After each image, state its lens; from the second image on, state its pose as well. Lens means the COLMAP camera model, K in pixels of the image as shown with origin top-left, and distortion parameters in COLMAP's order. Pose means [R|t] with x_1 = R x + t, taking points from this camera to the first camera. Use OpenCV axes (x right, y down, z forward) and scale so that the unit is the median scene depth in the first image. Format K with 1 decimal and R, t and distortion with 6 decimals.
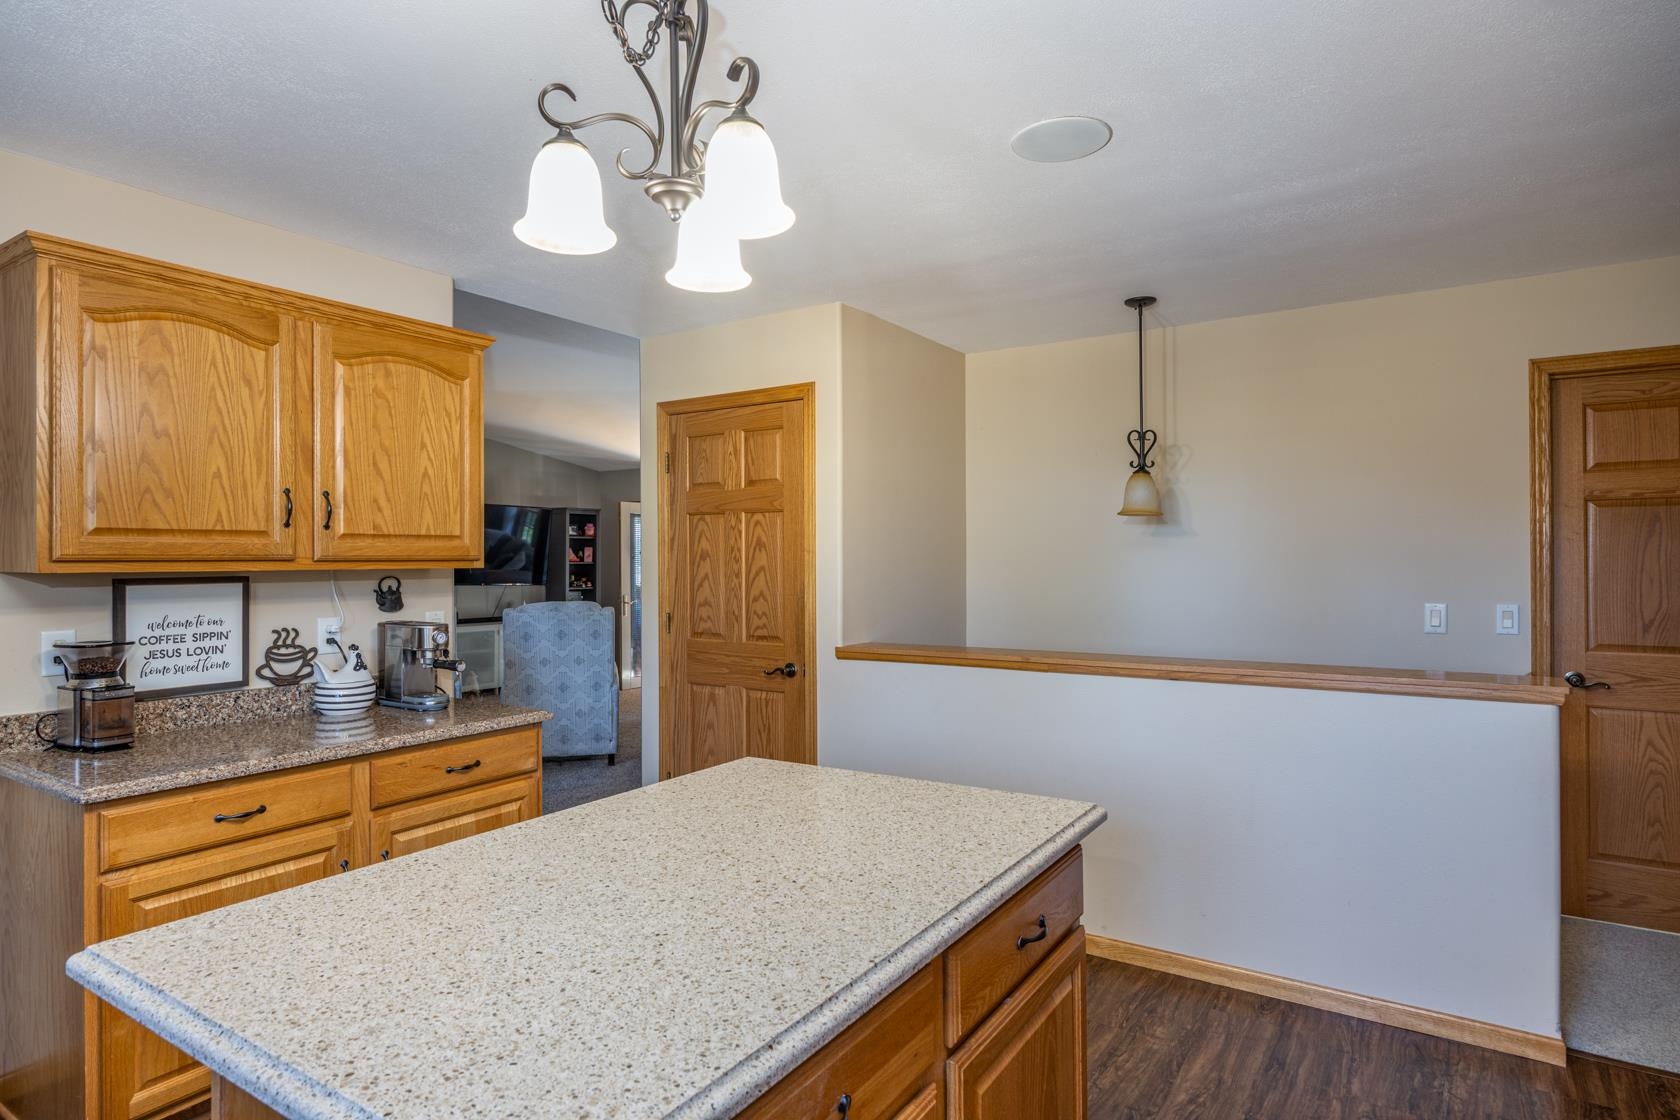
lens RADIAL K [[919.8, 0, 839.9], [0, 919.8, 562.2], [0, 0, 1]] dist [-0.002681, -0.000171]
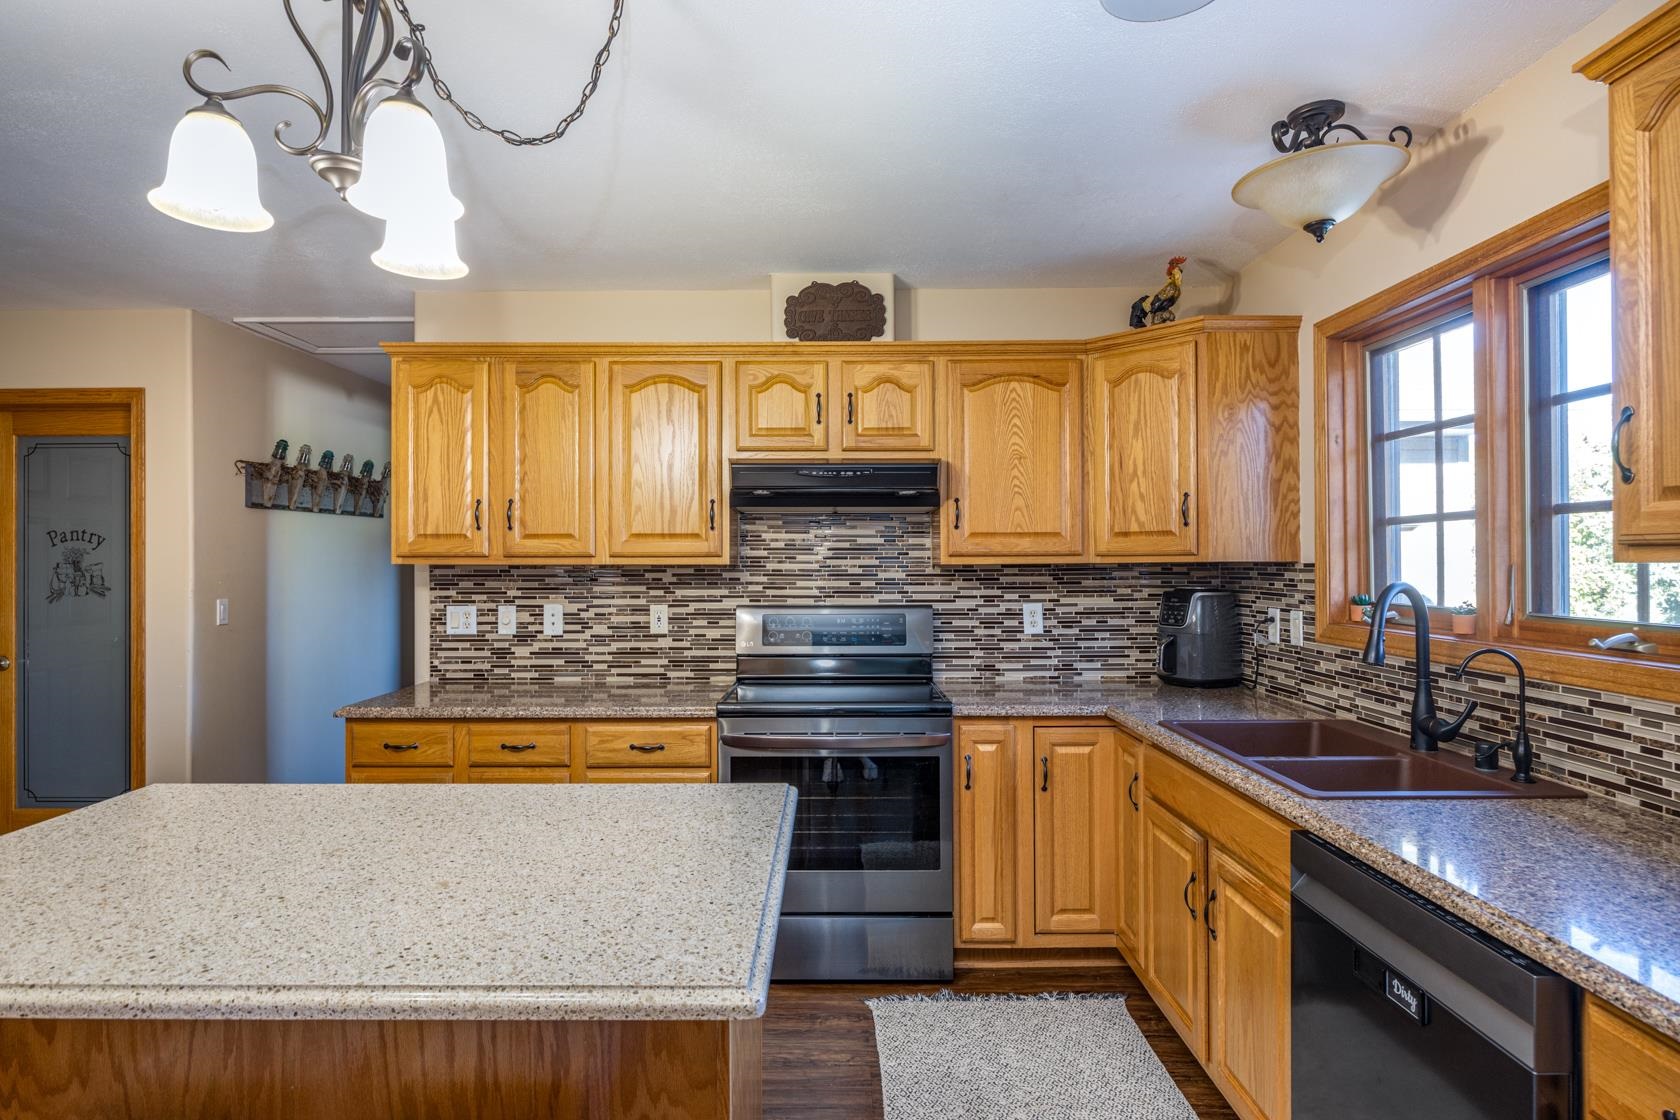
lens RADIAL K [[897.1, 0, 833.9], [0, 897.1, 553.7], [0, 0, 1]] dist [0.000563, 0.000121]
pose [[-0.548625, 0.011121, 0.835995, -0.711873], [0.005526, 0.999938, -0.009675, 0.005685], [-0.836050, -0.000688, -0.548652, 0.627307]]
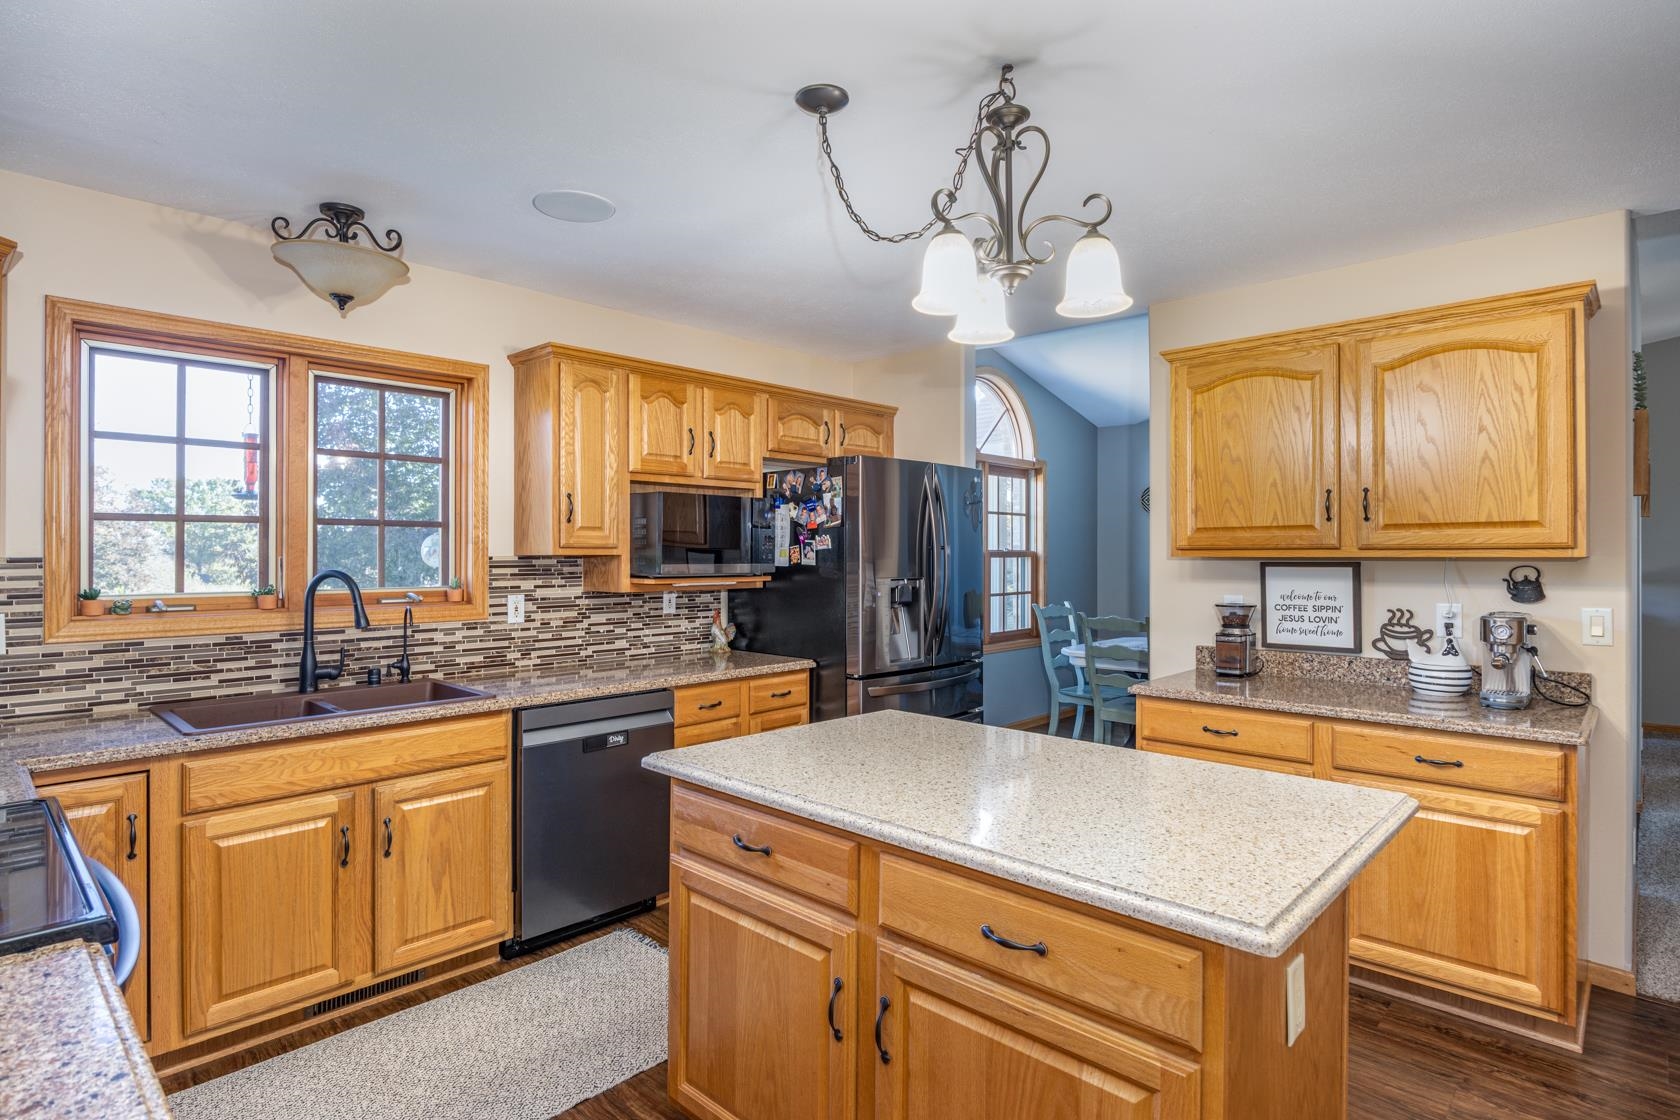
lens RADIAL K [[861.2, 0, 808.4], [0, 861.2, 550.4], [0, 0, 1]] dist [-0.001681, 0.000540]
pose [[-0.200407, -0.000221, -0.979713, 0.638306], [-0.001168, 0.999999, 0.000013, 0.001179], [0.979712, 0.001147, -0.200407, 0.555857]]
